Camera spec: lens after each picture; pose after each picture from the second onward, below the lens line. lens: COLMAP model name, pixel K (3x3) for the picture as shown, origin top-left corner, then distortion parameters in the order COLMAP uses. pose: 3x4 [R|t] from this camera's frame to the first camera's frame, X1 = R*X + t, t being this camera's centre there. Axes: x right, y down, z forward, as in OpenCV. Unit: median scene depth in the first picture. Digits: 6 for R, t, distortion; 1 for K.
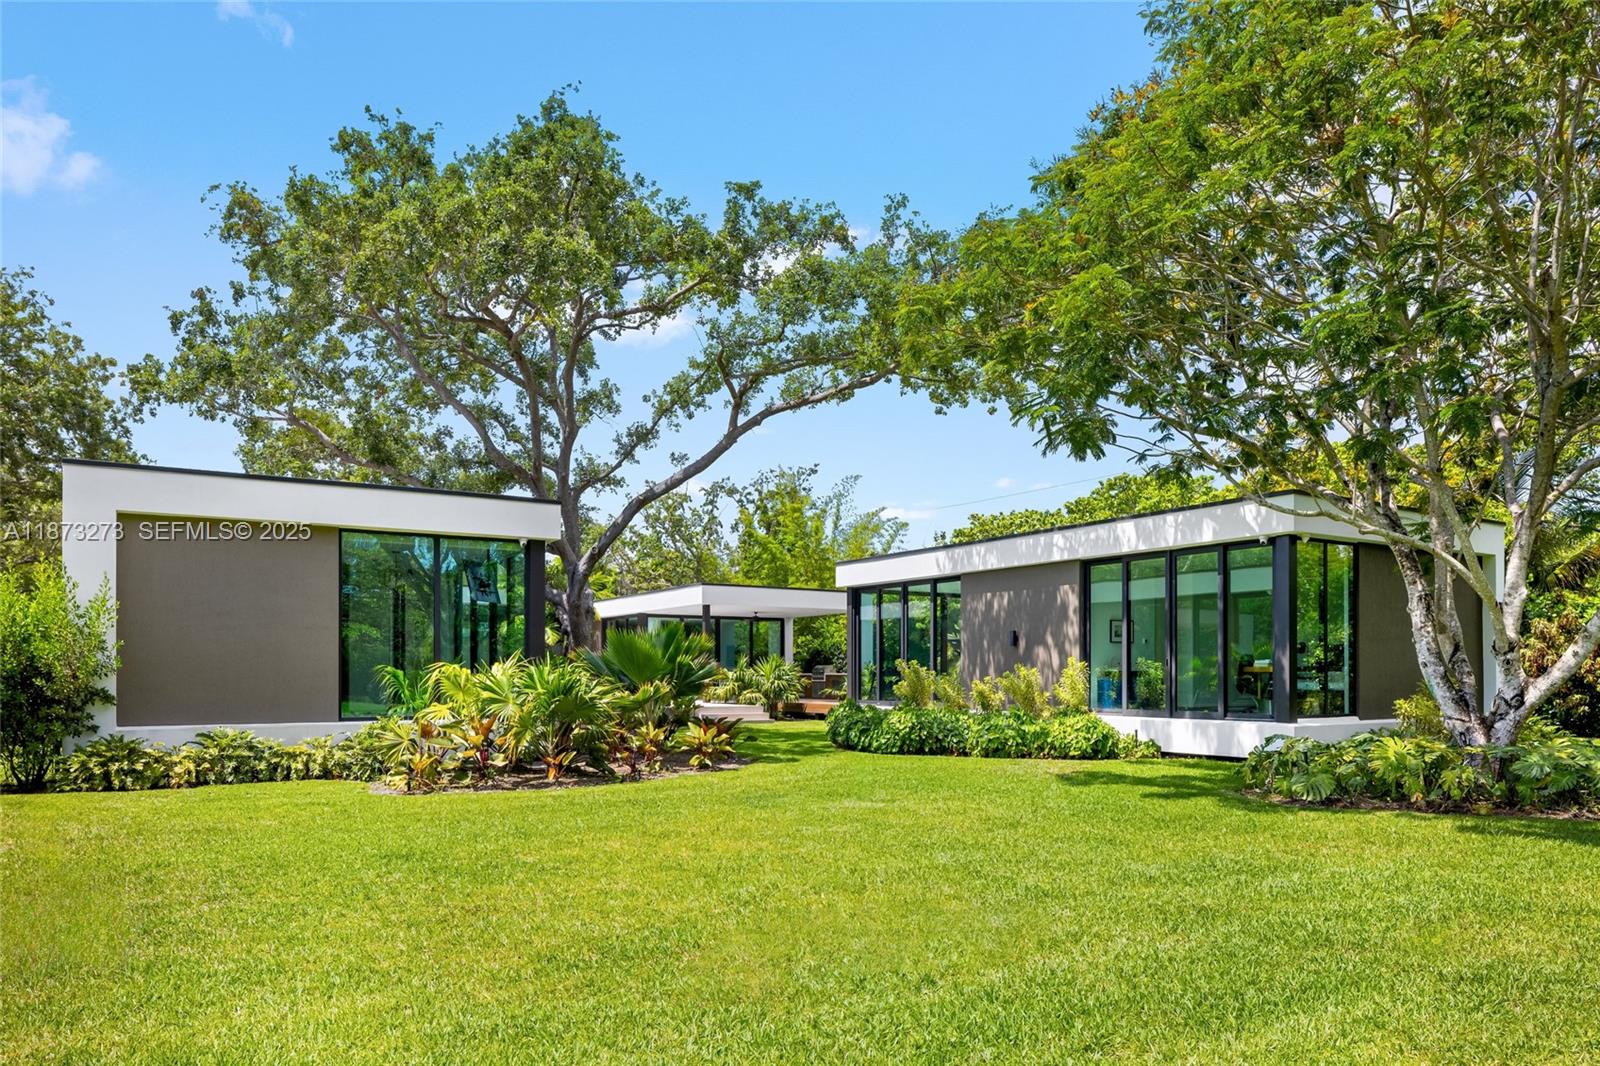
lens RADIAL K [[1125.5, 0, 797.7], [0, 1125.5, 588.0], [0, 0, 1]] dist [-0.004660, 0.000702]
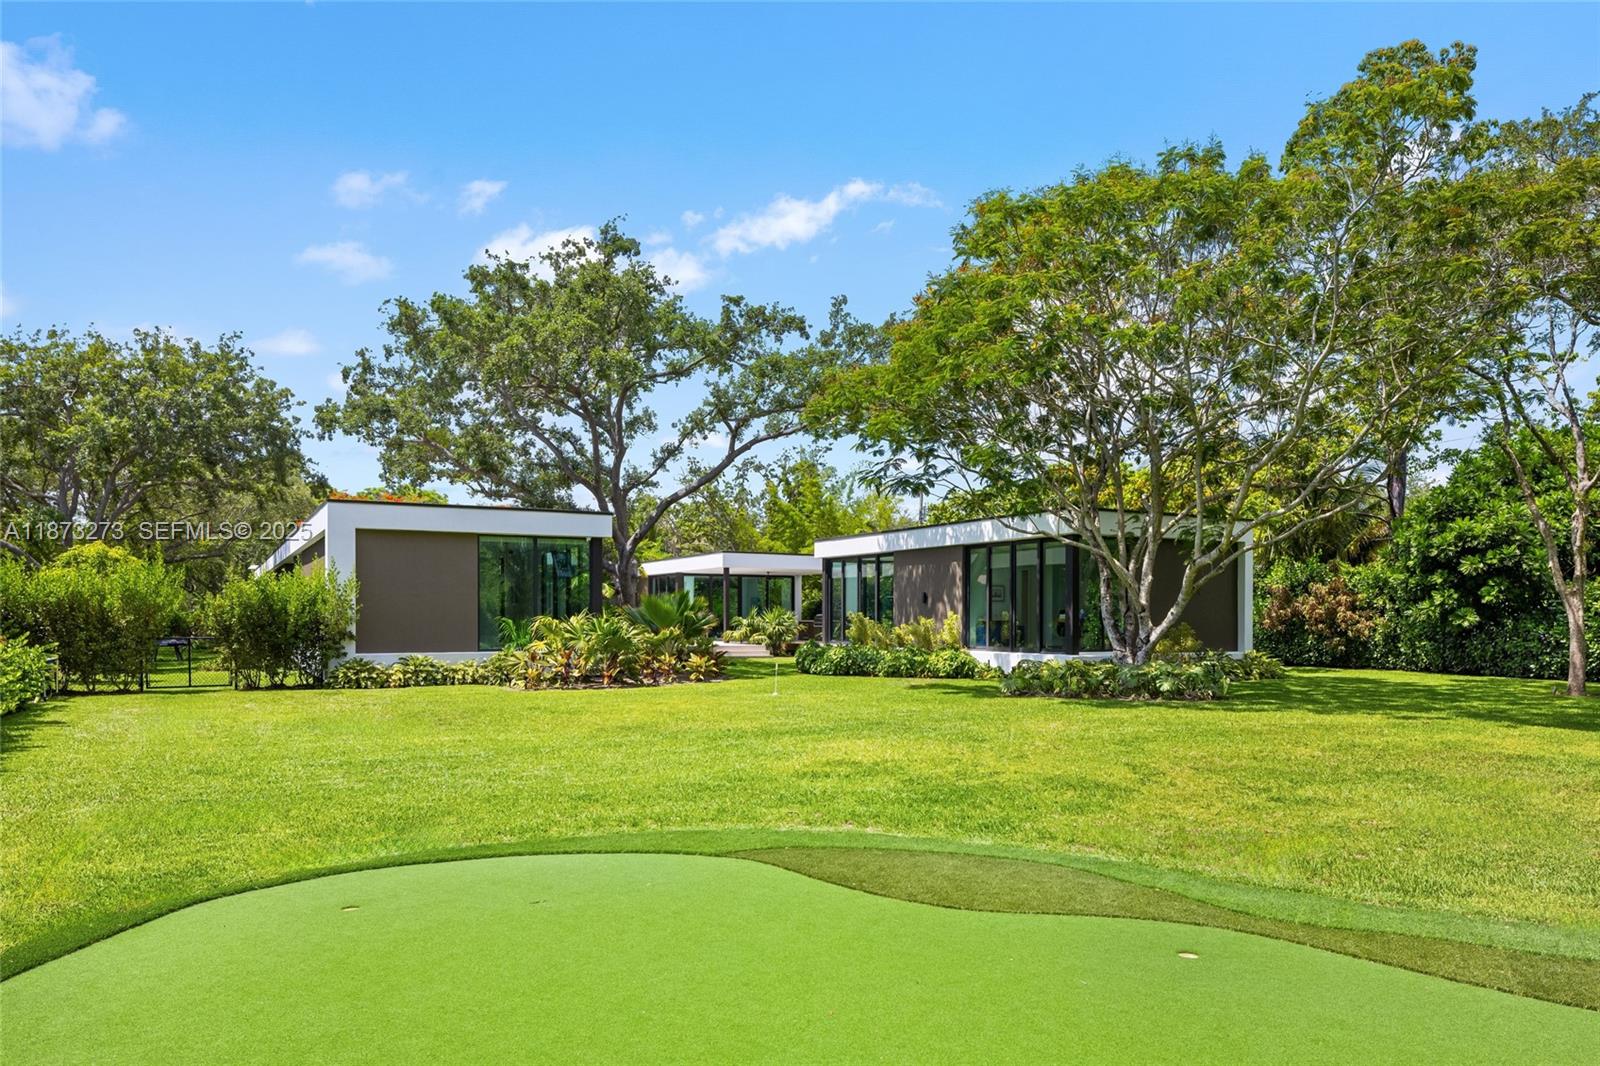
lens RADIAL K [[1093.6, 0, 800.0], [0, 1093.6, 533.0], [0, 0, 1]] dist [-0.011723, -0.000245]
pose [[0.999019, -0.002101, -0.044238, 0.099185], [0.002019, 0.999996, -0.001901, -0.037586], [0.044242, 0.001810, 0.999019, -0.427786]]
